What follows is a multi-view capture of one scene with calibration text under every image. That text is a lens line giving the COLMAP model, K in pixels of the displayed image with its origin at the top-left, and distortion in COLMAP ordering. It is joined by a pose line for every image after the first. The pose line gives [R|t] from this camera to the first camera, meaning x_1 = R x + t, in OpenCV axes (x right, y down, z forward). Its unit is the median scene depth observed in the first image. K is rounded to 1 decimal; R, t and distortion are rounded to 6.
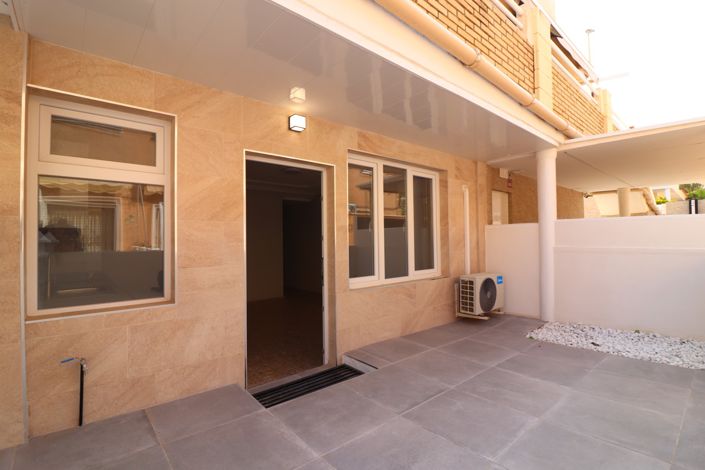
lens RADIAL K [[328.4, 0, 350.6], [0, 328.4, 235.0], [0, 0, 1]] dist [-0.004863, -0.007861]
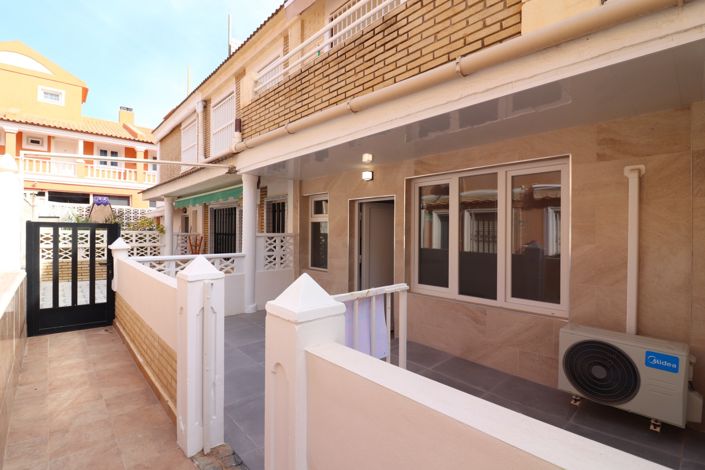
lens RADIAL K [[328.4, 0, 354.7], [0, 328.4, 234.8], [0, 0, 1]] dist [-0.004863, -0.007861]
pose [[0.034841, 0.020828, -0.999176, 1.201283], [0.004895, 0.999767, 0.021011, -0.073806], [0.999381, -0.005623, 0.034731, 0.737697]]
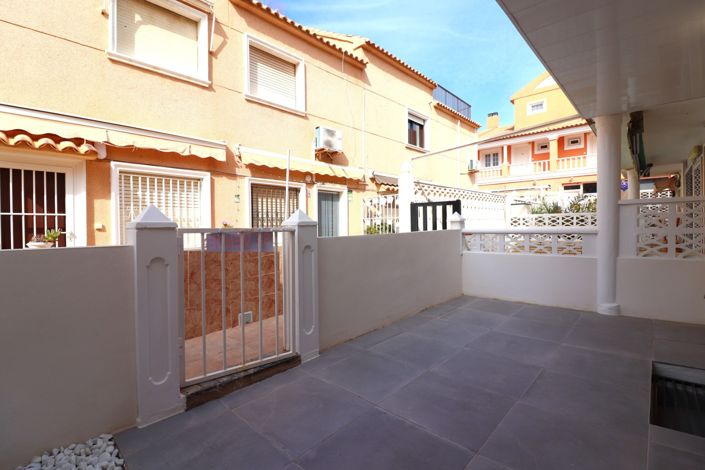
lens RADIAL K [[328.4, 0, 350.8], [0, 328.4, 231.1], [0, 0, 1]] dist [-0.004863, -0.007861]
pose [[-0.993863, 0.025442, -0.107657, 0.582077], [0.025359, 0.999676, 0.002142, 0.026999], [0.107676, -0.000601, -0.994186, 1.284908]]
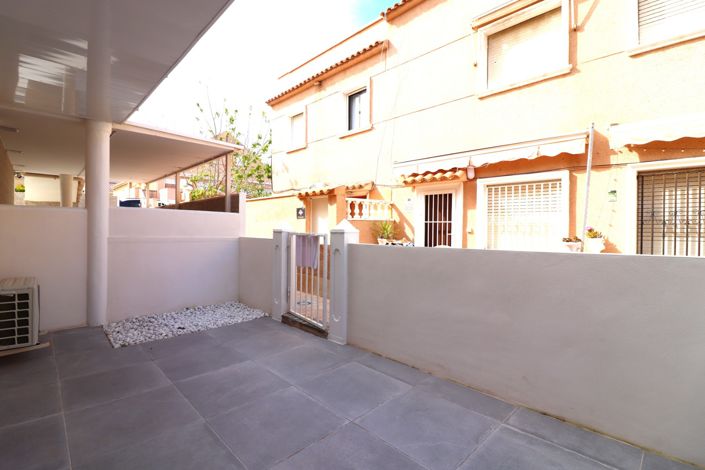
lens RADIAL K [[328.4, 0, 352.1], [0, 328.4, 232.1], [0, 0, 1]] dist [-0.004863, -0.007861]
pose [[-0.053064, 0.001832, 0.998589, -0.347077], [-0.023023, 0.999730, -0.003058, 0.013587], [-0.998326, -0.023153, -0.053008, 0.515194]]
